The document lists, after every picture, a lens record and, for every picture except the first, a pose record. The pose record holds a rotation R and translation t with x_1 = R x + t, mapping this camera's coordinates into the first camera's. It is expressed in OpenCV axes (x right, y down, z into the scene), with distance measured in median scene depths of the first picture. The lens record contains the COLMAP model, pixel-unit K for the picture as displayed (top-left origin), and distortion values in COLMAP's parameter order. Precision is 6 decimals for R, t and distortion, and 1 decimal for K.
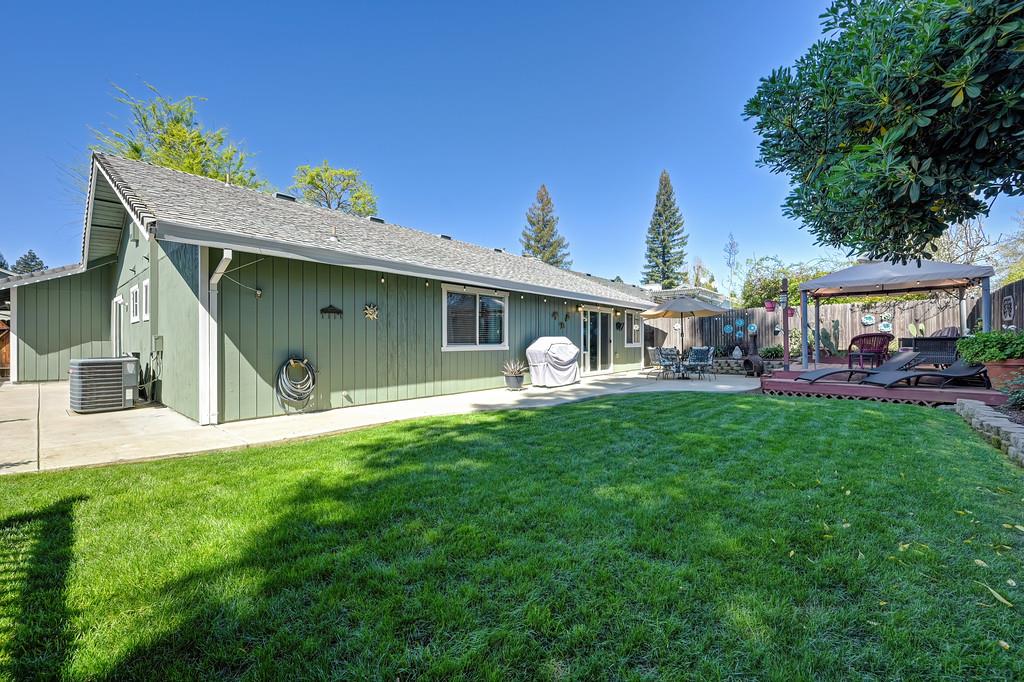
lens RADIAL K [[401.3, 0, 513.5], [0, 401.3, 340.7], [0, 0, 1]] dist [-0.005543, -0.000409]
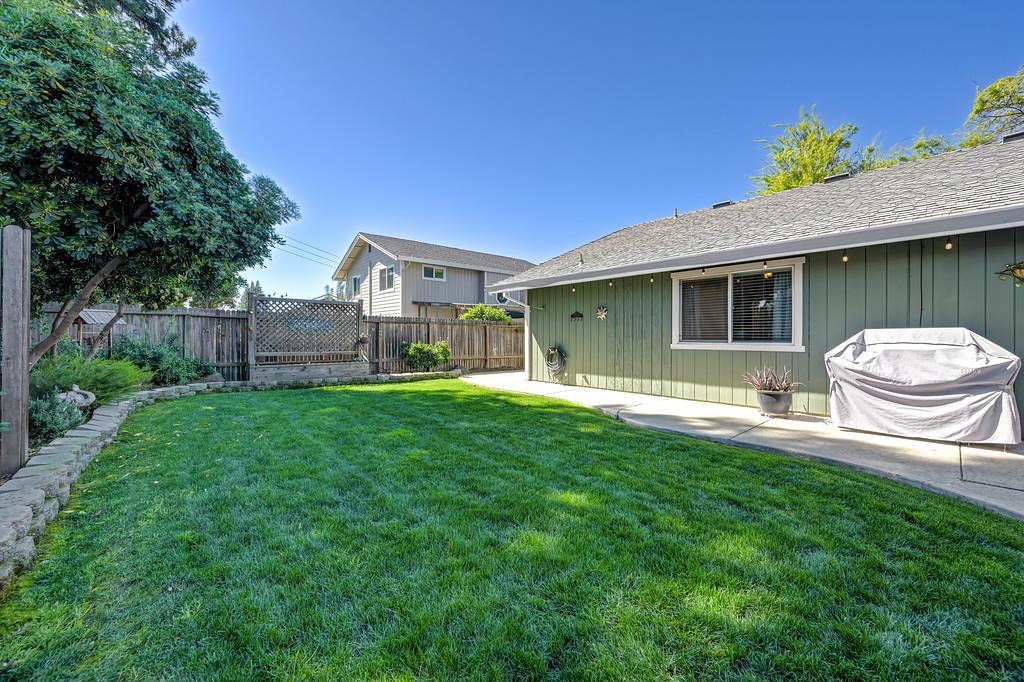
lens RADIAL K [[401.3, 0, 510.3], [0, 401.3, 338.6], [0, 0, 1]] dist [-0.005543, -0.000409]
pose [[-0.135766, 0.001317, -0.990740, 0.829900], [-0.002278, 0.999996, 0.001641, 0.003566], [0.990738, 0.002479, -0.135762, 0.821012]]
